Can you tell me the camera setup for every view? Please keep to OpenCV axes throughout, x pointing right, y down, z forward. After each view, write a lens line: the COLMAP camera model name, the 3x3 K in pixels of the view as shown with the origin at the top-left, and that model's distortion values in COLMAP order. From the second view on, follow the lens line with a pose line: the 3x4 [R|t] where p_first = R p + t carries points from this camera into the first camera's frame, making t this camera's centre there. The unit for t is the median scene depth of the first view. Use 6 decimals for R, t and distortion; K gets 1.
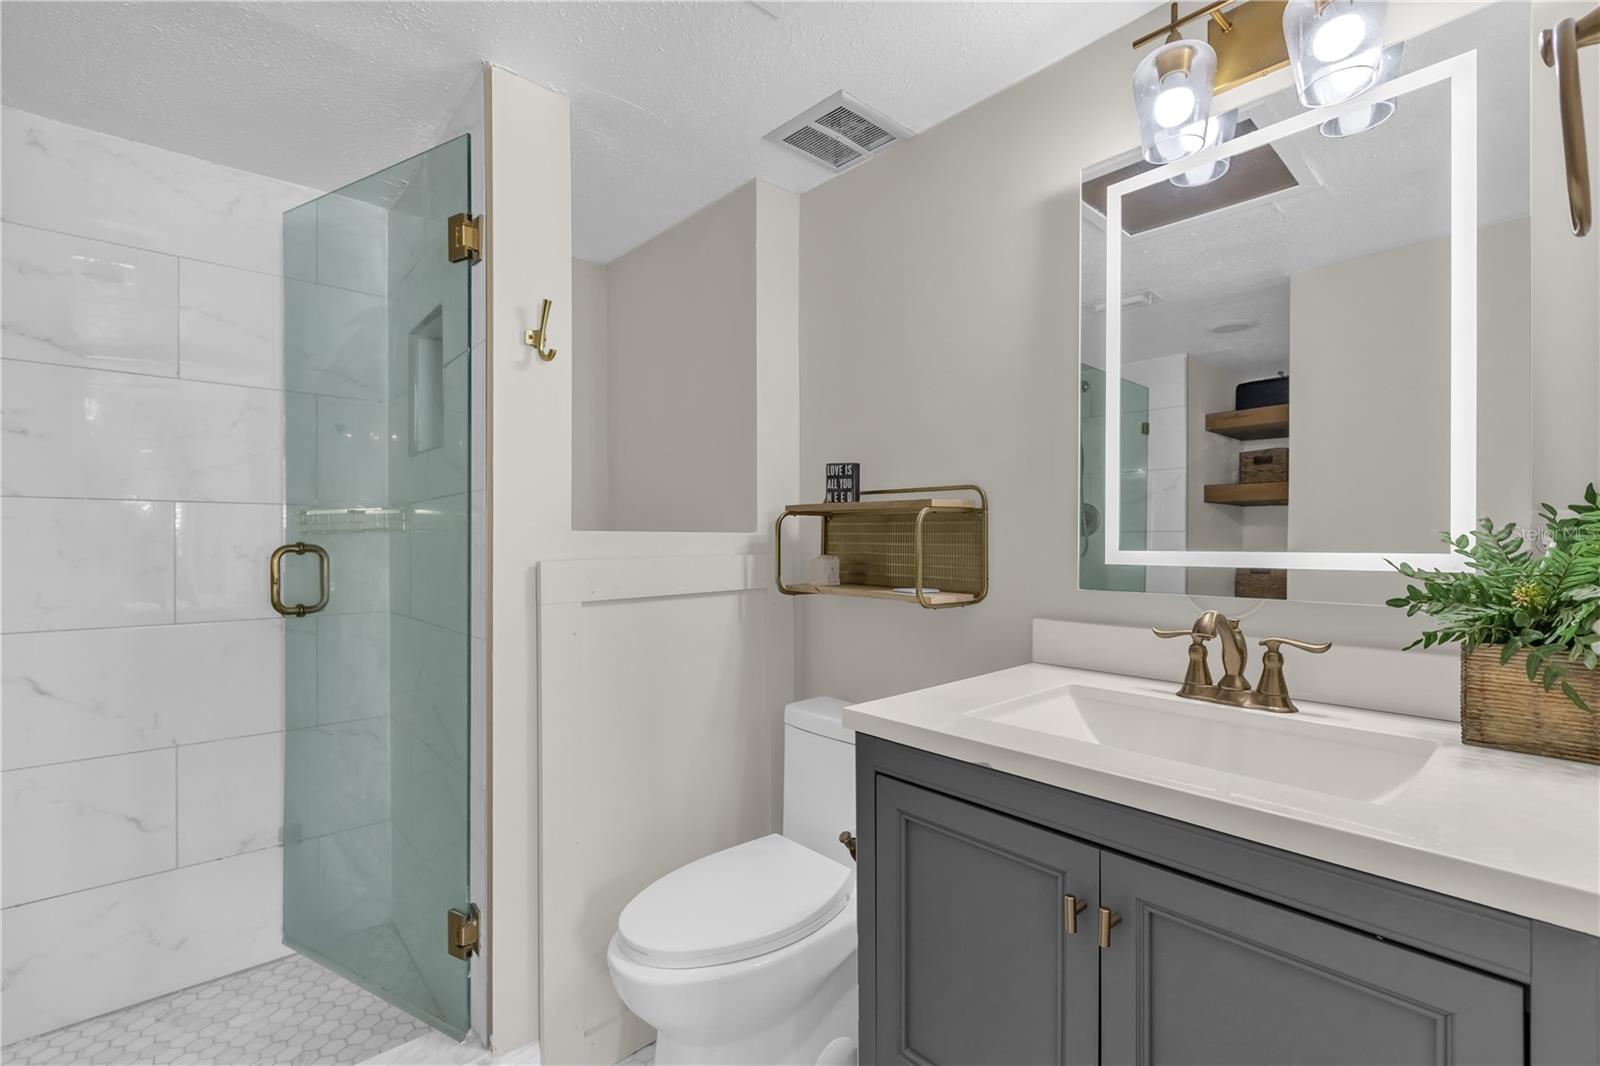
lens RADIAL K [[743.4, 0, 801.4], [0, 743.4, 535.8], [0, 0, 1]] dist [0.001038, -0.000149]
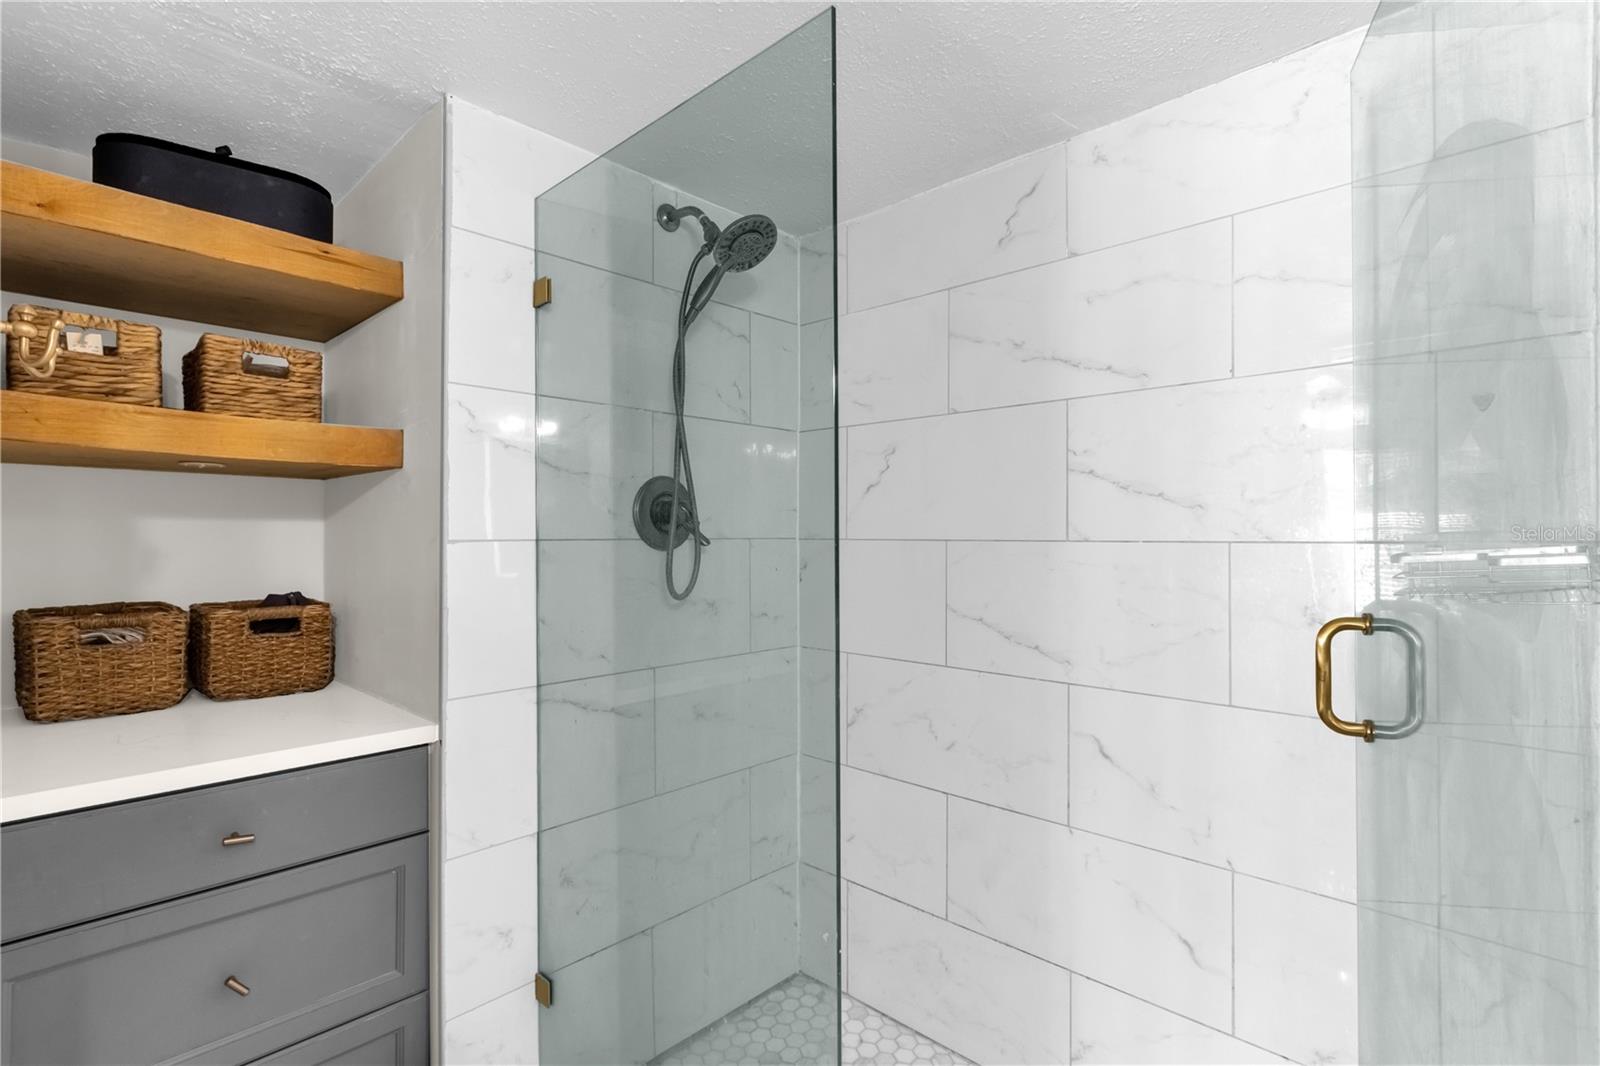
lens RADIAL K [[743.4, 0, 801.3], [0, 743.4, 535.8], [0, 0, 1]] dist [0.001038, -0.000149]
pose [[0.077337, -0.007151, -0.996979, -0.128418], [0.000943, 0.999974, -0.007099, -0.048395], [0.997005, -0.000391, 0.077342, 0.513899]]
